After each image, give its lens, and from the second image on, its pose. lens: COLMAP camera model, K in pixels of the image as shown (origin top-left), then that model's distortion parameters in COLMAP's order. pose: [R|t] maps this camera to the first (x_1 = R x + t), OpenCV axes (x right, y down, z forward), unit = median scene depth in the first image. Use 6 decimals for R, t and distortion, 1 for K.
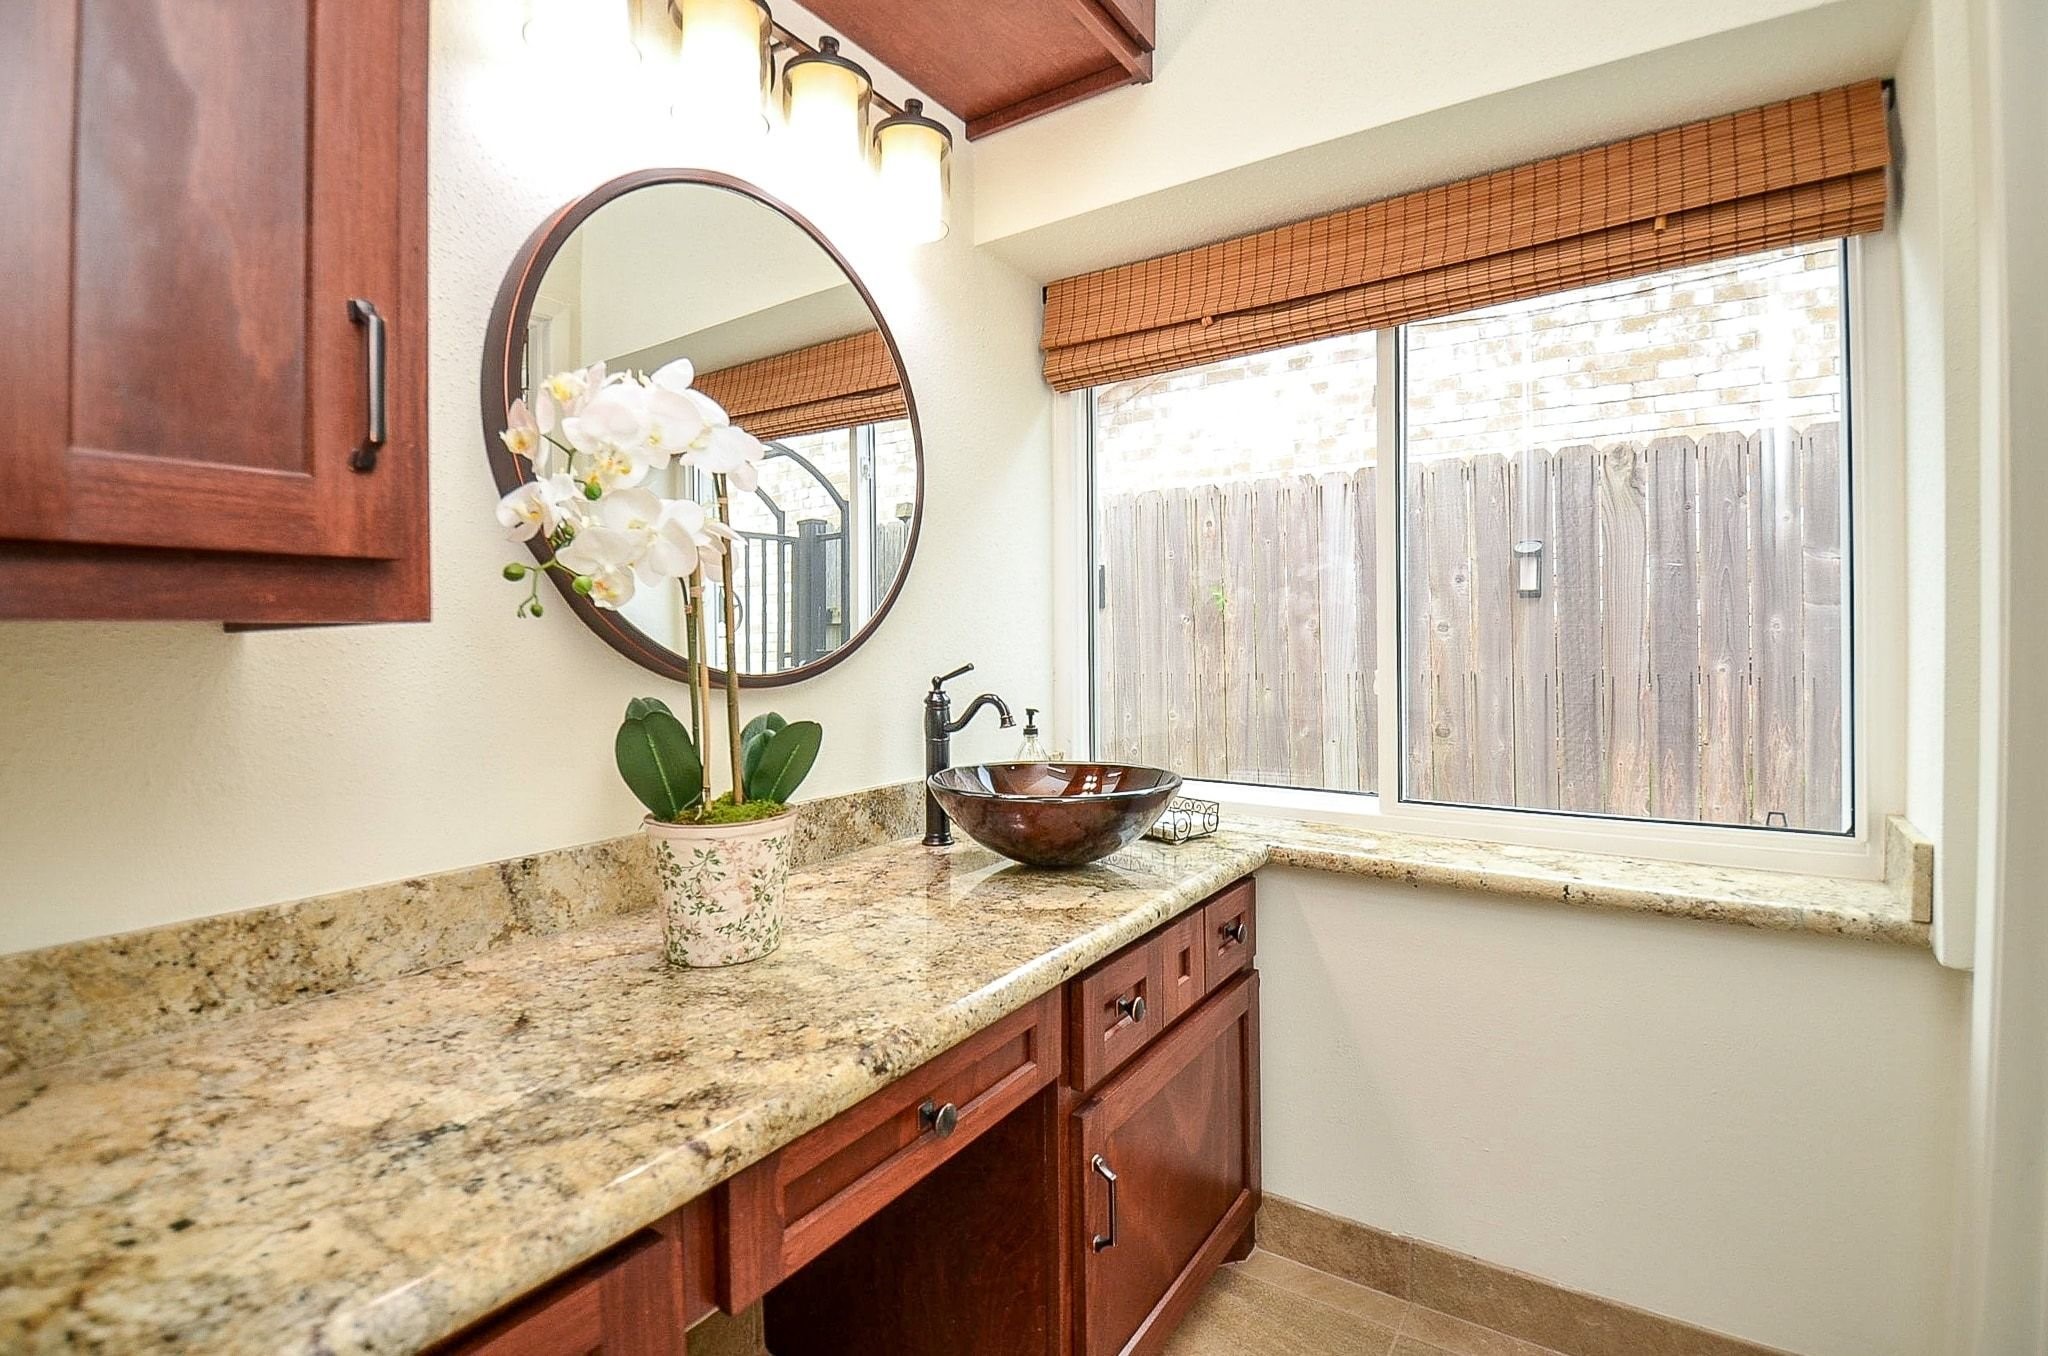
lens RADIAL K [[960.6, 0, 1024.0], [0, 960.6, 678.0], [0, 0, 1]] dist [-0.000589, -0.023719]
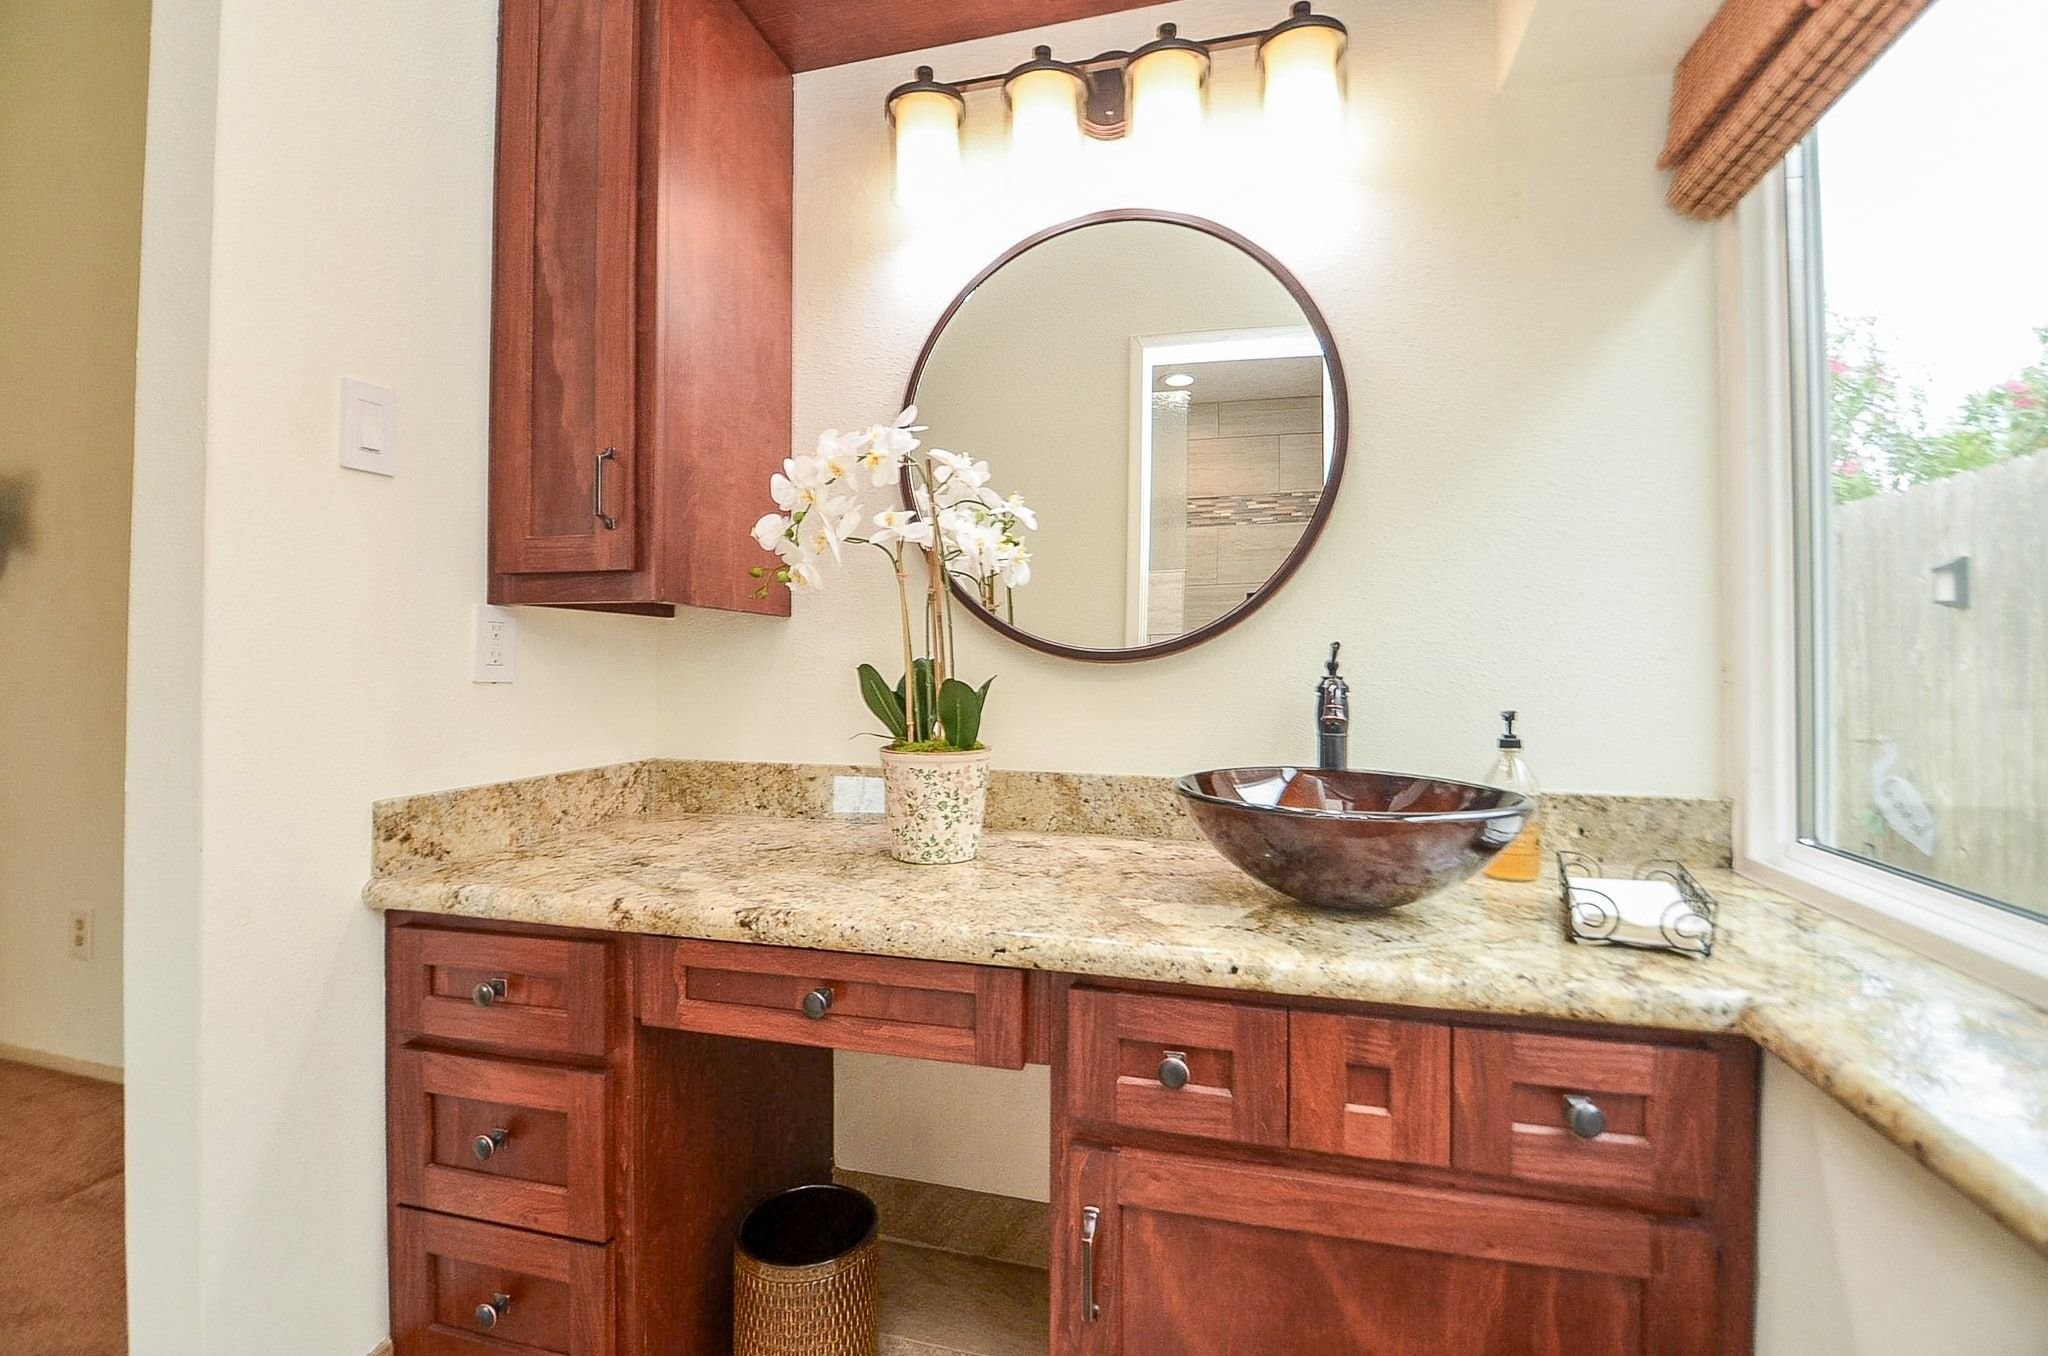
lens RADIAL K [[919.2, 0, 1016.0], [0, 919.2, 655.2], [0, 0, 1]] dist [0.029626, -0.037670]
pose [[0.302840, 0.002339, -0.953038, 1.047233], [-0.045816, 0.998877, -0.012107, 0.029674], [0.951939, 0.047331, 0.302607, 0.845804]]
